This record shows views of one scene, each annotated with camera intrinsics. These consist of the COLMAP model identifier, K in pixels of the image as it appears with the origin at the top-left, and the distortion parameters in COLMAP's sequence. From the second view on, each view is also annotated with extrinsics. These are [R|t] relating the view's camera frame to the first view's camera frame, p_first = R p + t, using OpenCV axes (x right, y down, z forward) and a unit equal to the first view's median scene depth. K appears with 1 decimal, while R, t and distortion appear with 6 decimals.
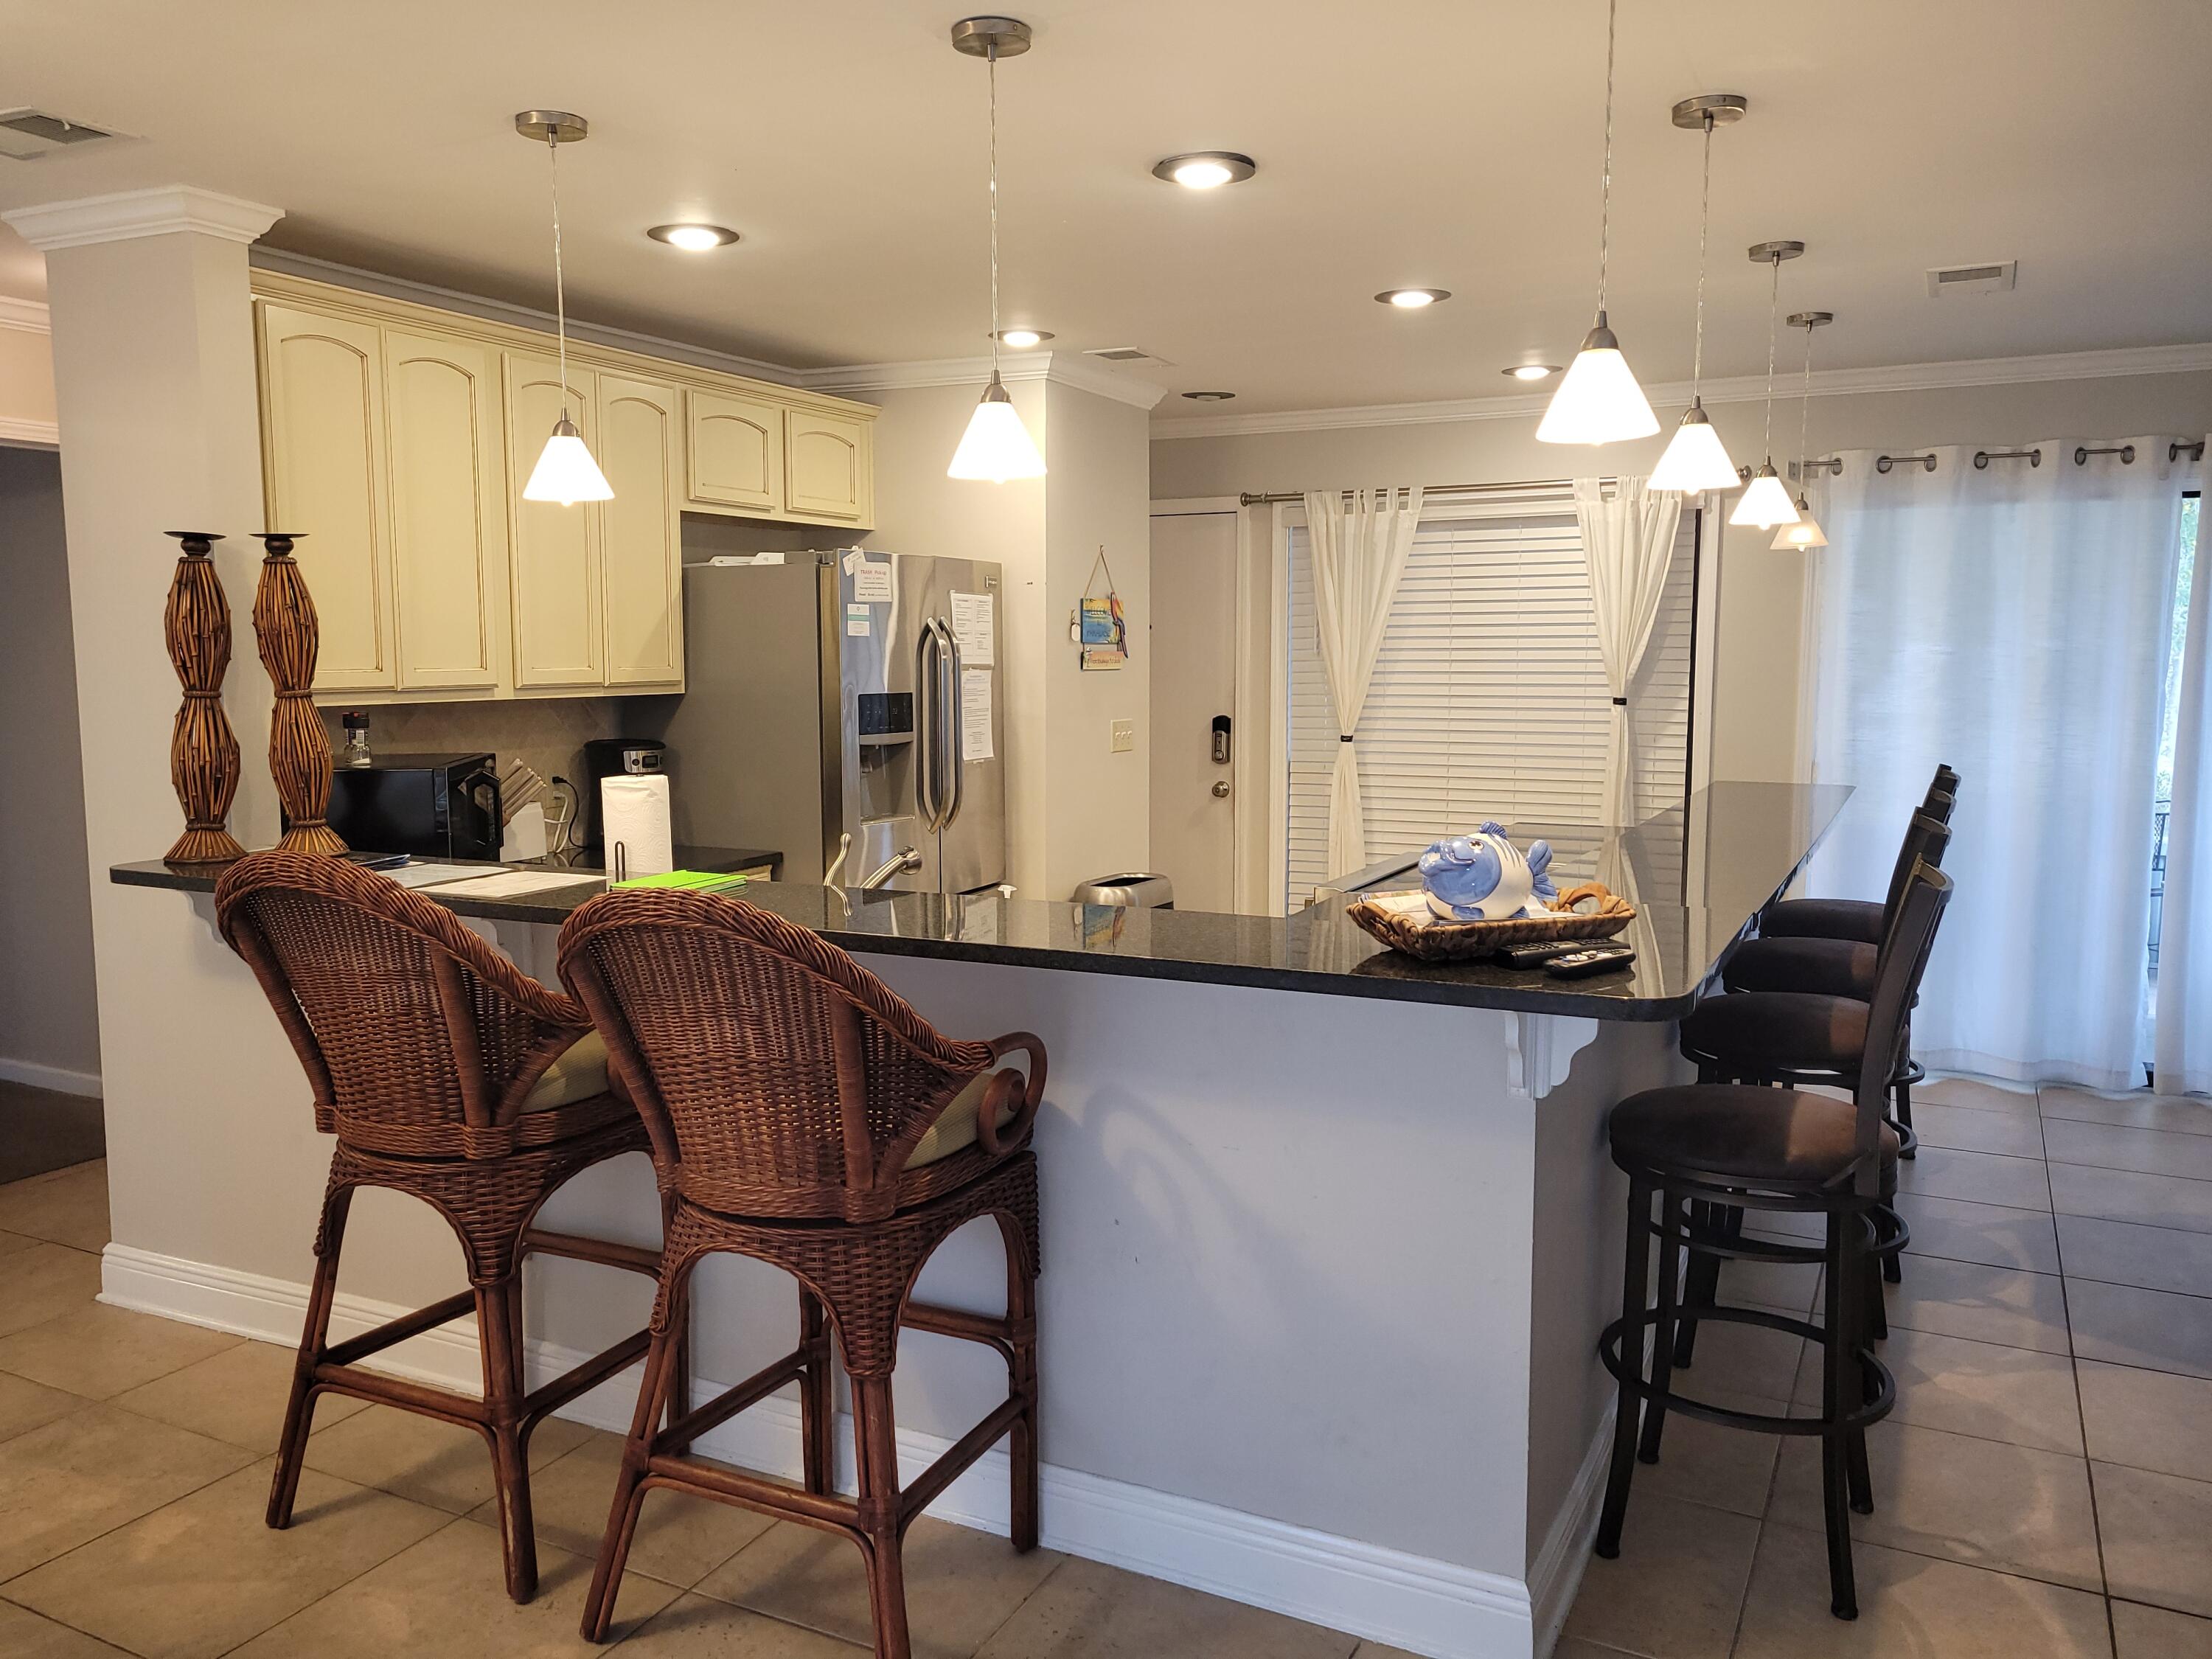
lens RADIAL K [[1658.9, 0, 1095.6], [0, 1658.9, 822.6], [0, 0, 1]] dist [0.066999, -0.052312]
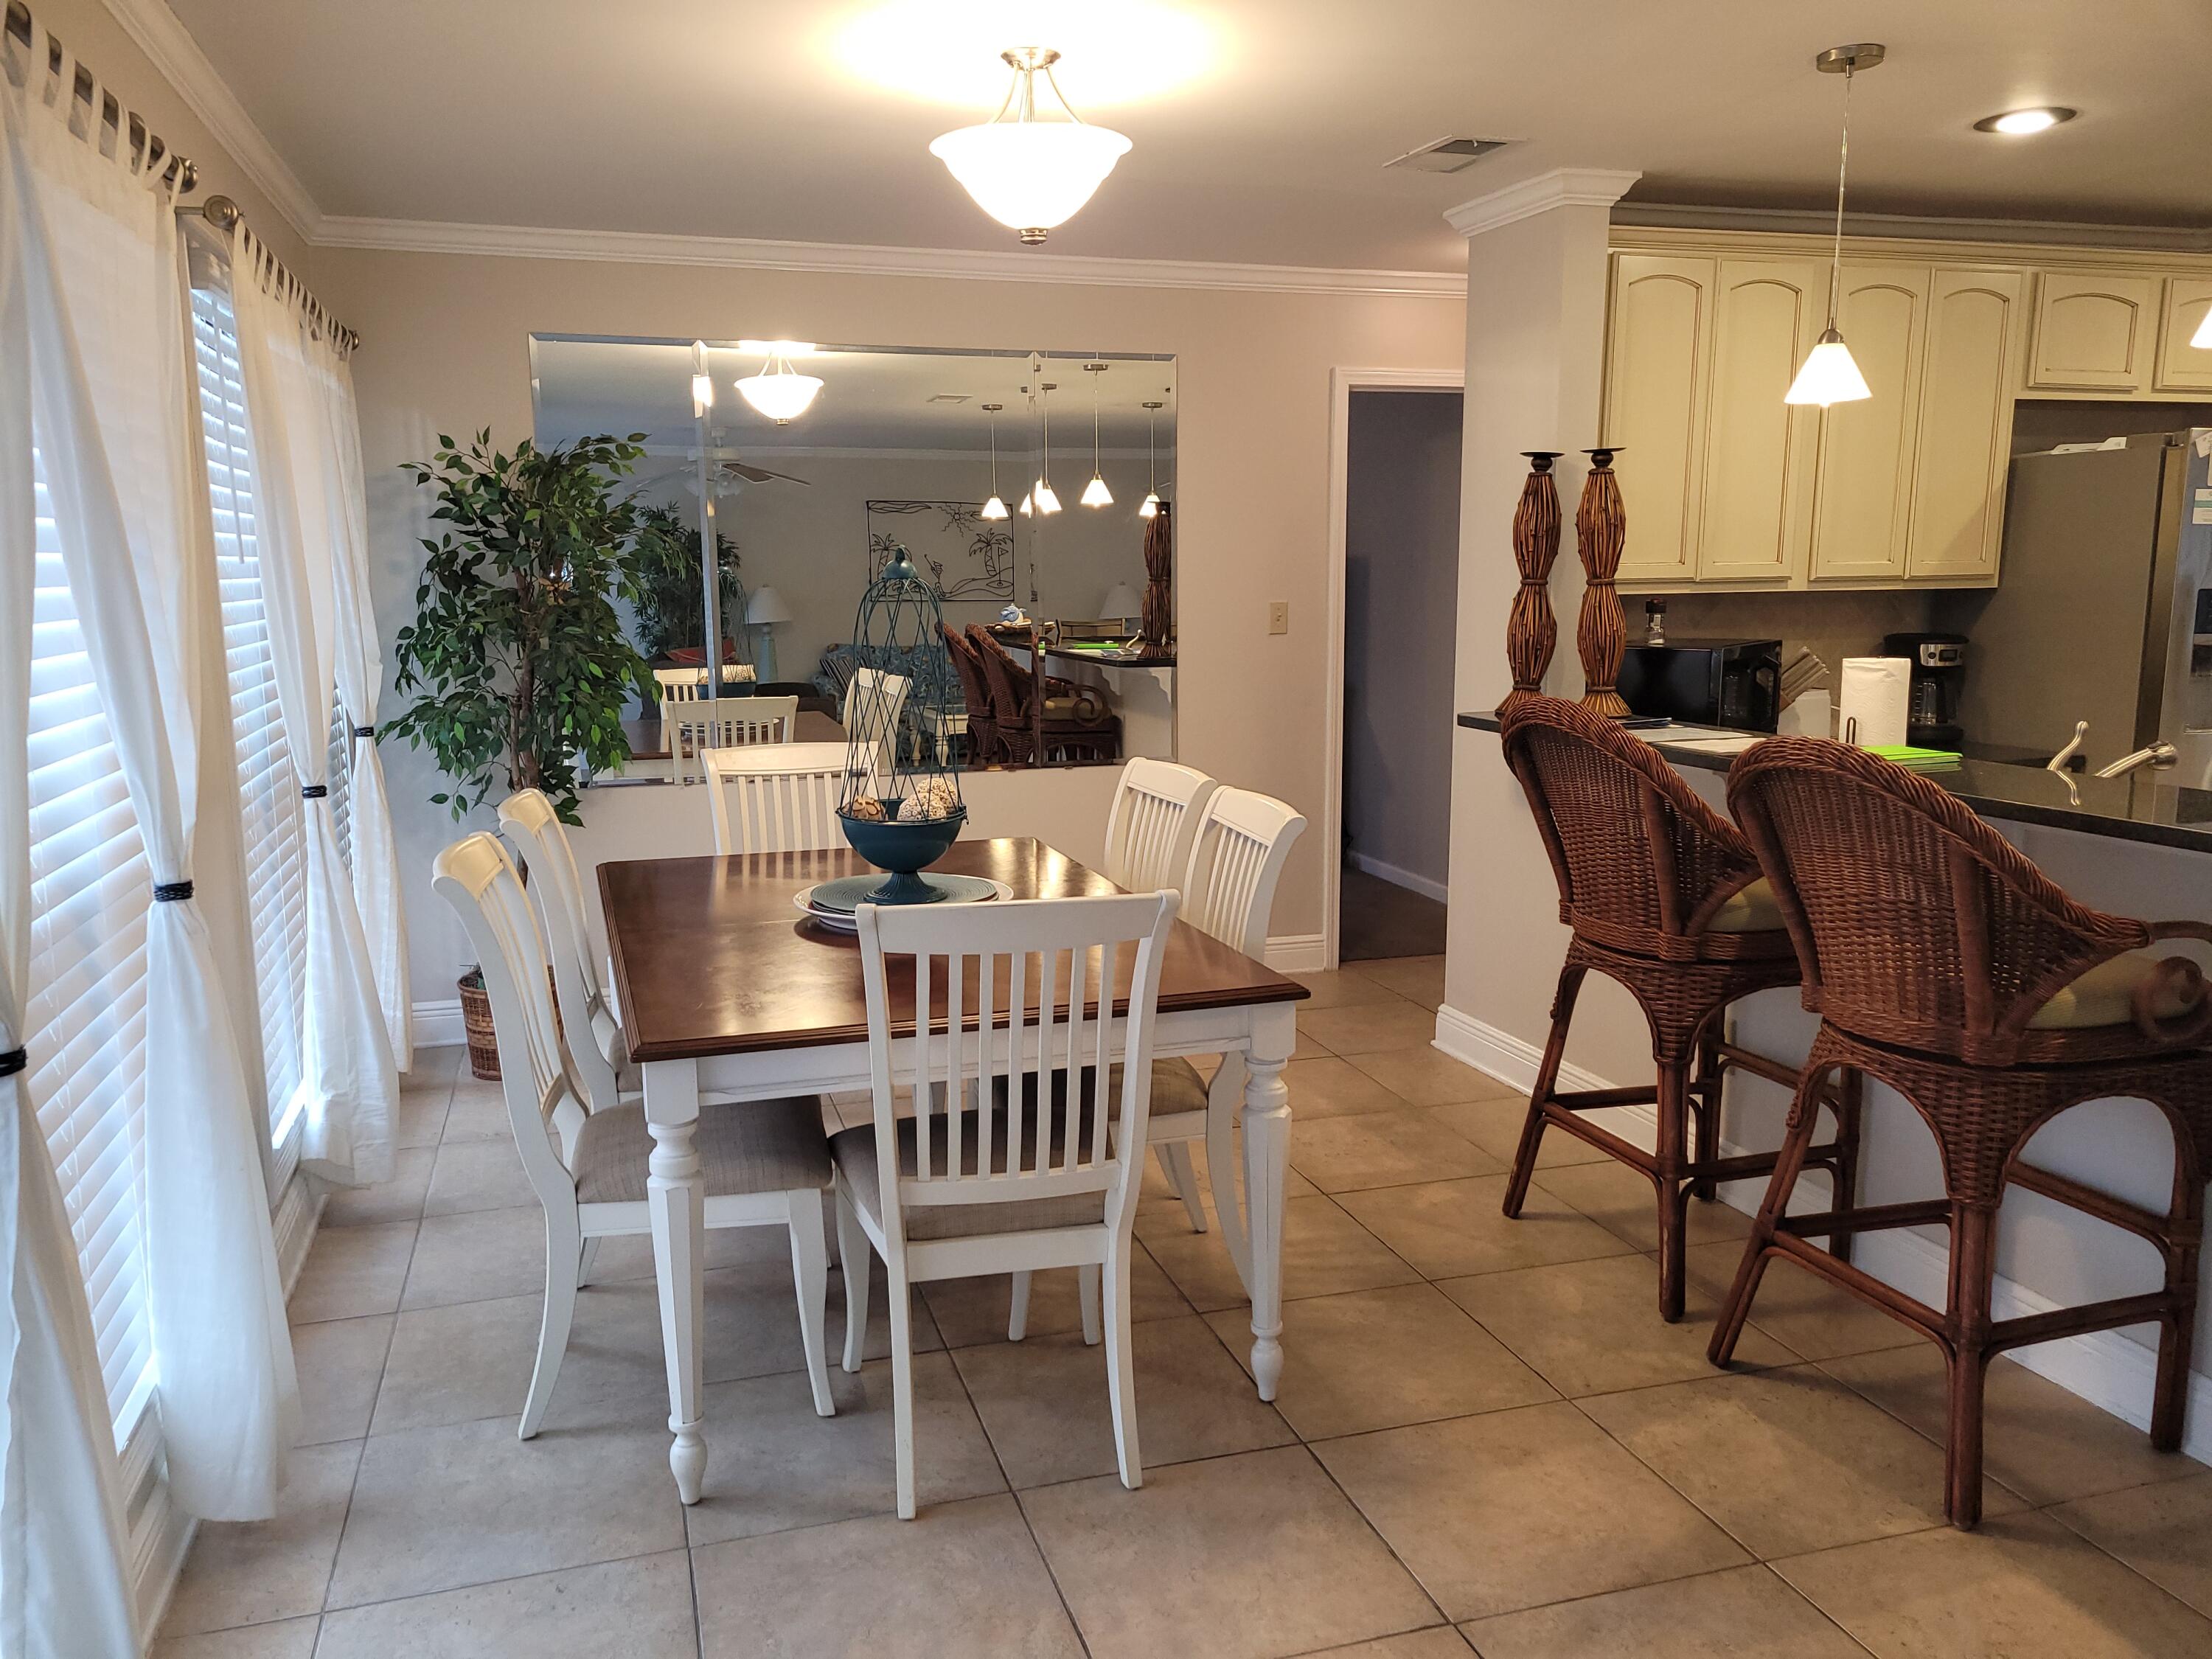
lens RADIAL K [[1658.9, 0, 1095.6], [0, 1658.9, 822.6], [0, 0, 1]] dist [0.066999, -0.052312]
pose [[0.698154, 0.108152, -0.707732, 0.165782], [-0.071262, 0.994113, 0.081618, 0.028045], [0.712392, -0.006548, 0.701751, -0.129003]]
